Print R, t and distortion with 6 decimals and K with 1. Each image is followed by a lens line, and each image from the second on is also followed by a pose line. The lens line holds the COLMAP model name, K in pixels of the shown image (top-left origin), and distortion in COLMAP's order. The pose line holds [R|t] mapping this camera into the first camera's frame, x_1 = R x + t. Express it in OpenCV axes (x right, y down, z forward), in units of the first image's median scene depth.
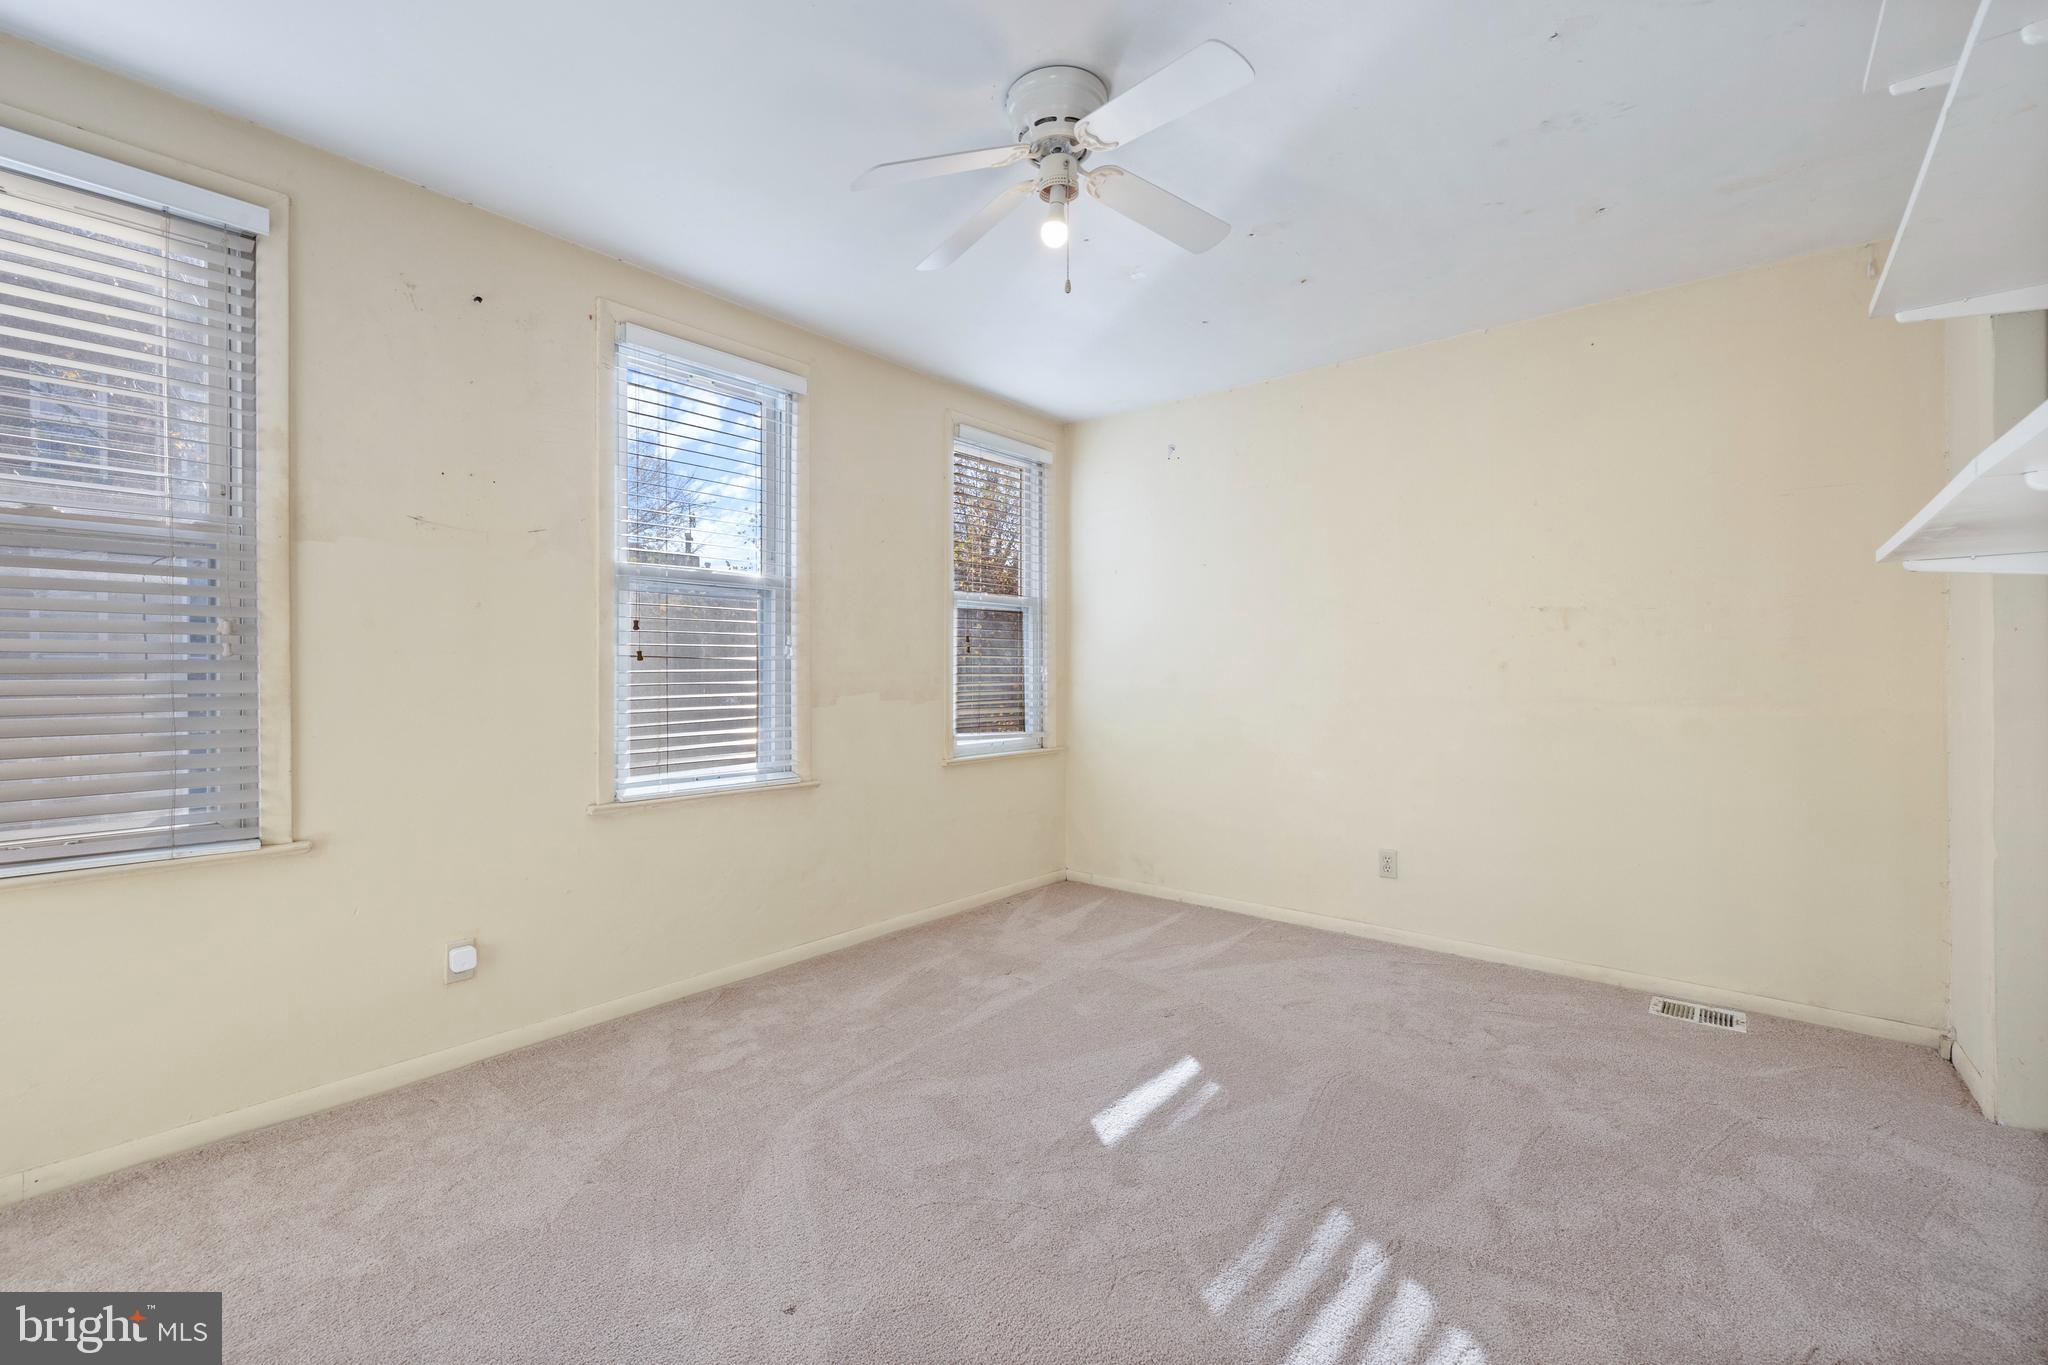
lens RADIAL K [[863.8, 0, 1018.1], [0, 863.8, 669.9], [0, 0, 1]] dist [0.000132, 0.000363]
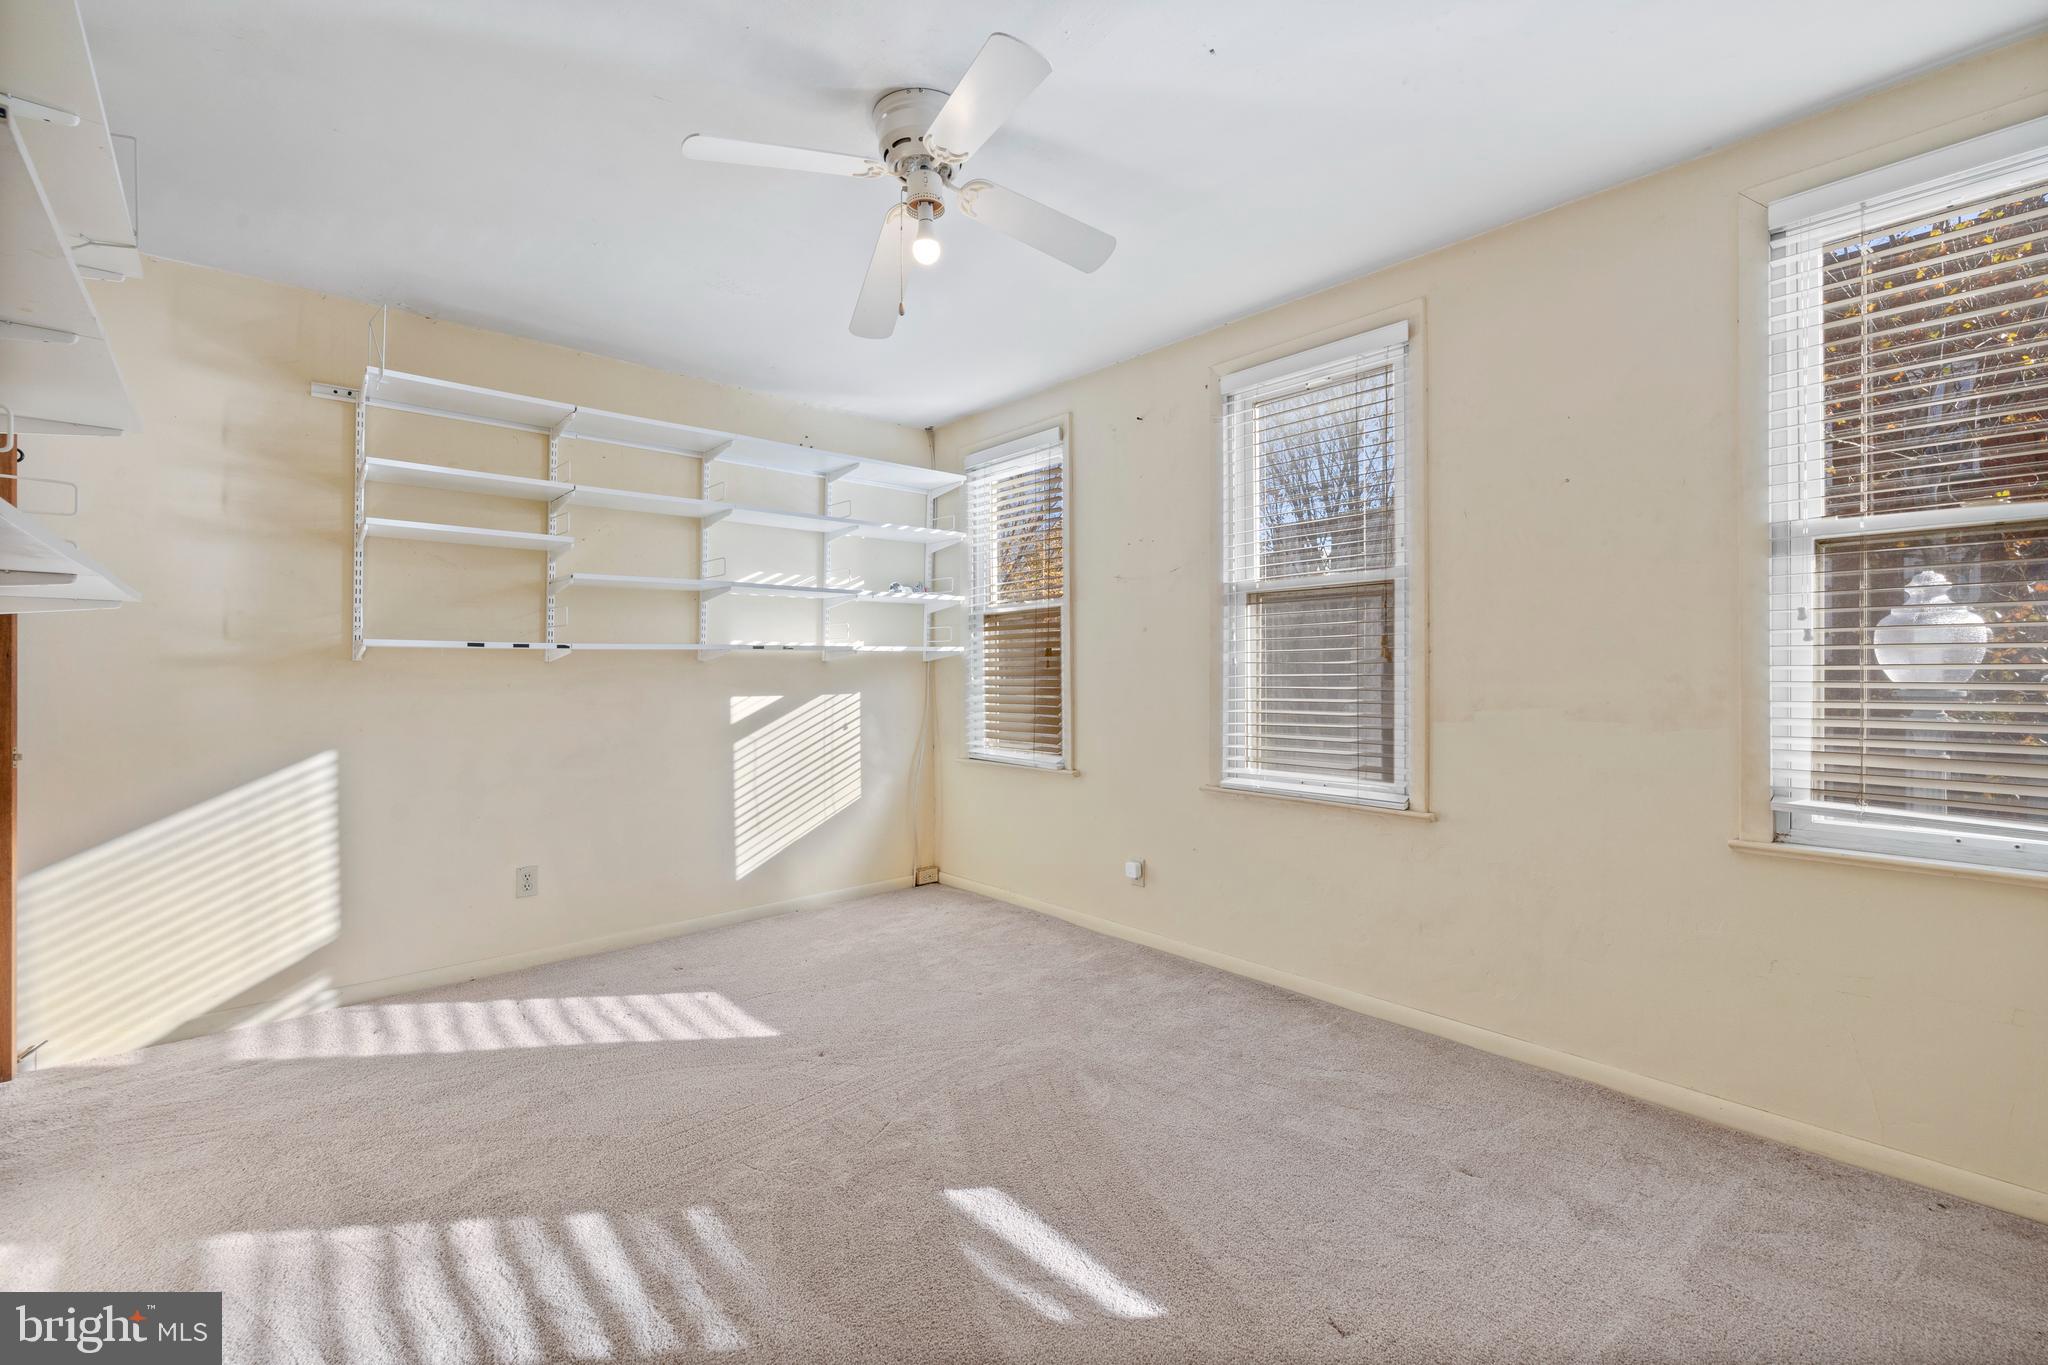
lens RADIAL K [[854.0, 0, 1009.5], [0, 854.0, 678.9], [0, 0, 1]] dist [0.001728, 0.000125]
pose [[-0.151251, 0.008844, -0.988456, 0.825733], [0.006514, 0.999947, 0.007950, -0.007528], [0.988474, -0.005236, -0.151301, 1.004762]]
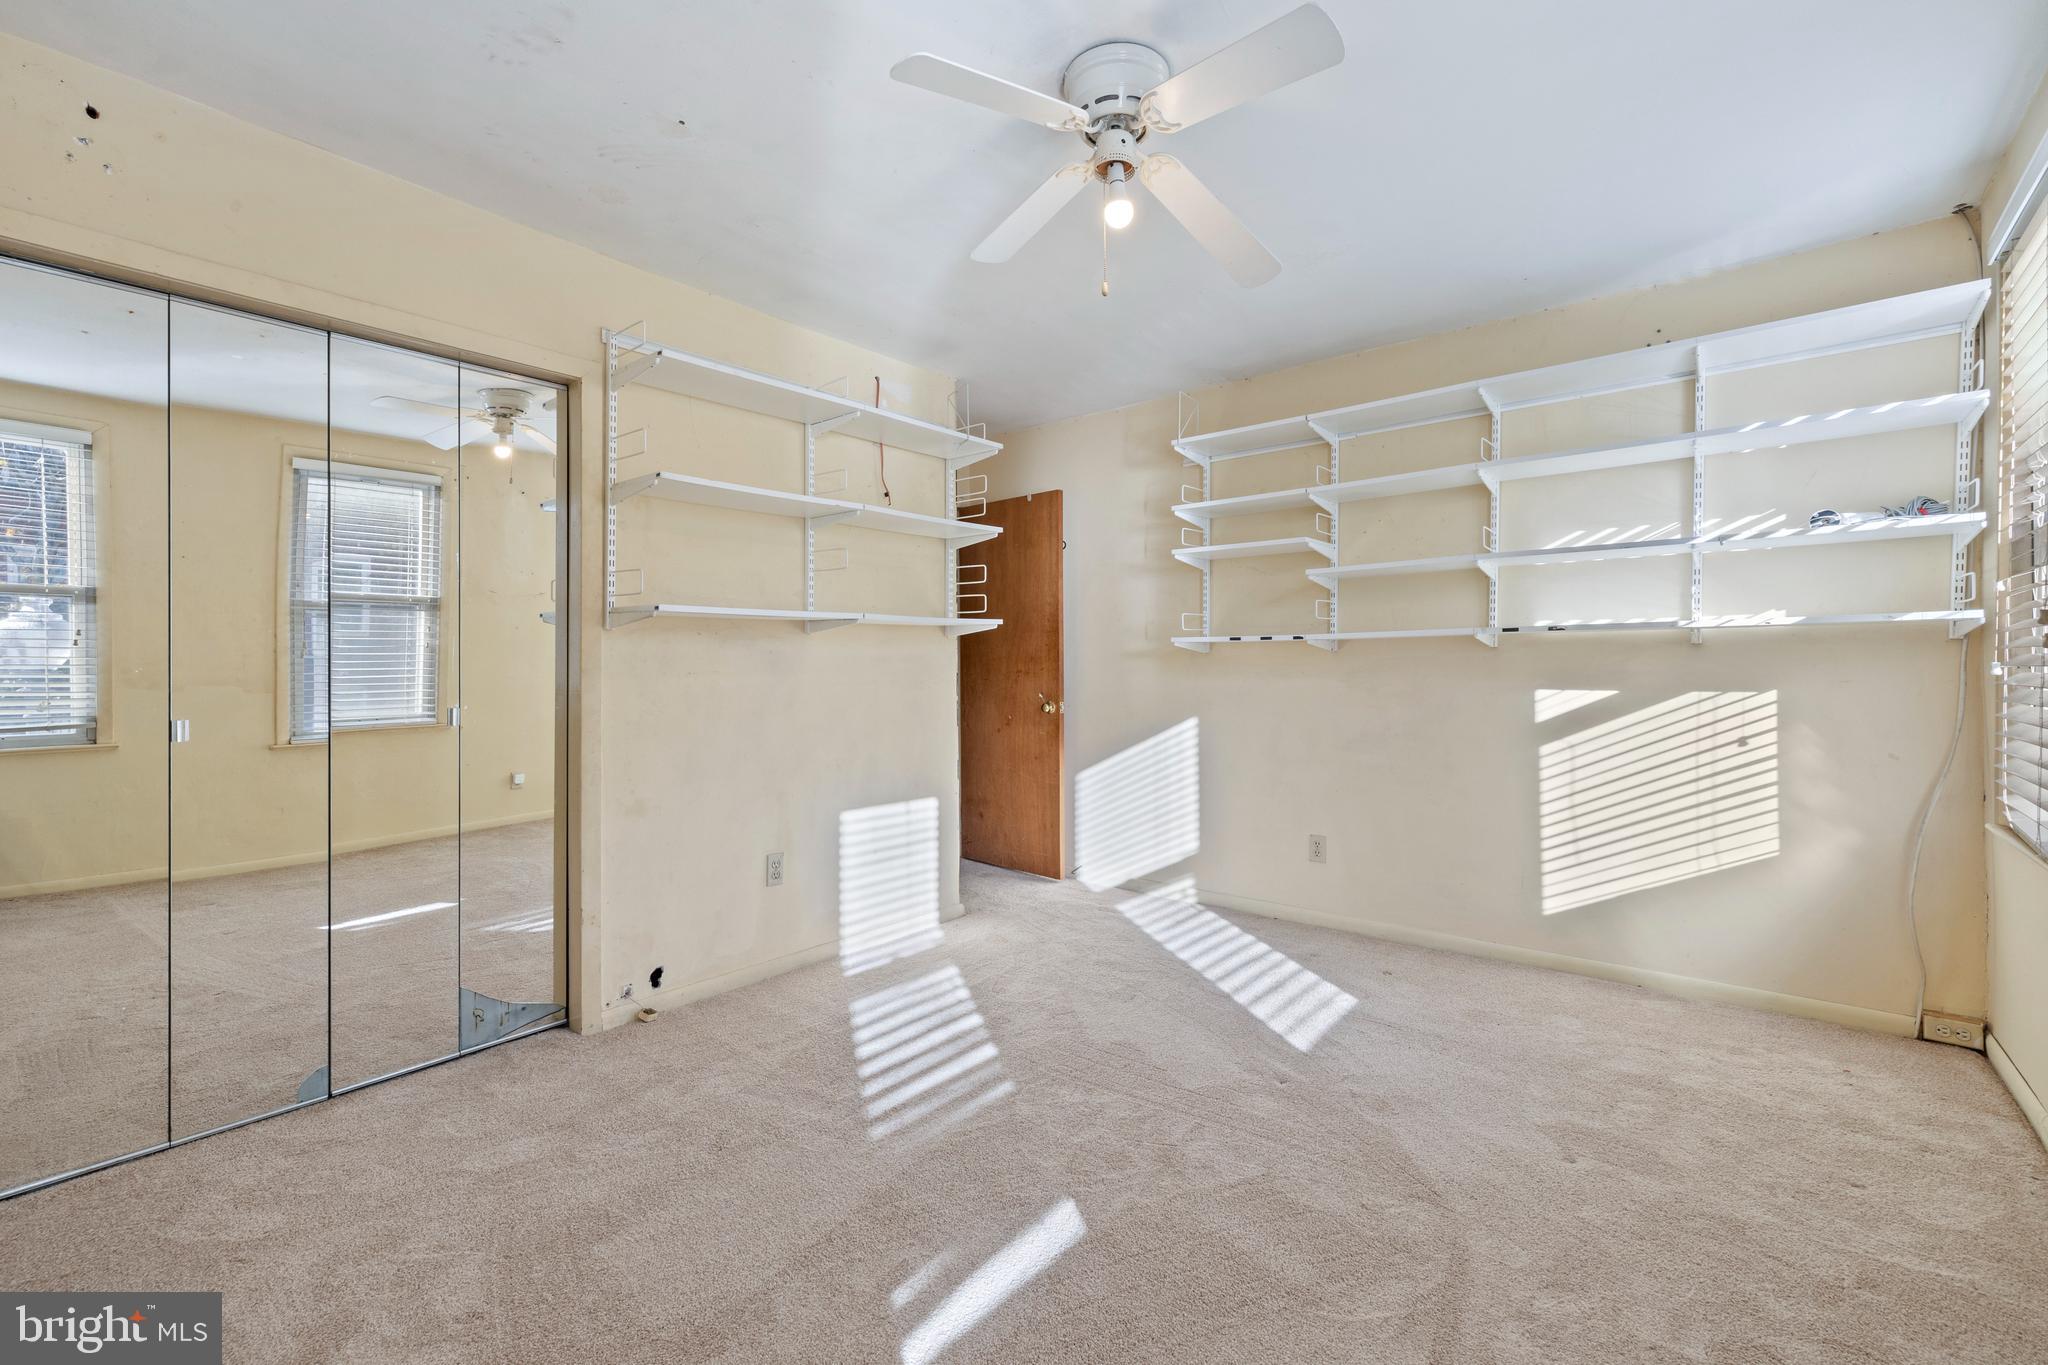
lens RADIAL K [[863.8, 0, 1018.1], [0, 863.8, 669.9], [0, 0, 1]] dist [0.000132, 0.000363]
pose [[-0.999979, 0.006392, -0.000744, 0.125239], [0.006389, 0.999972, 0.004002, -0.005444], [0.000769, 0.003997, -0.999992, 1.575781]]
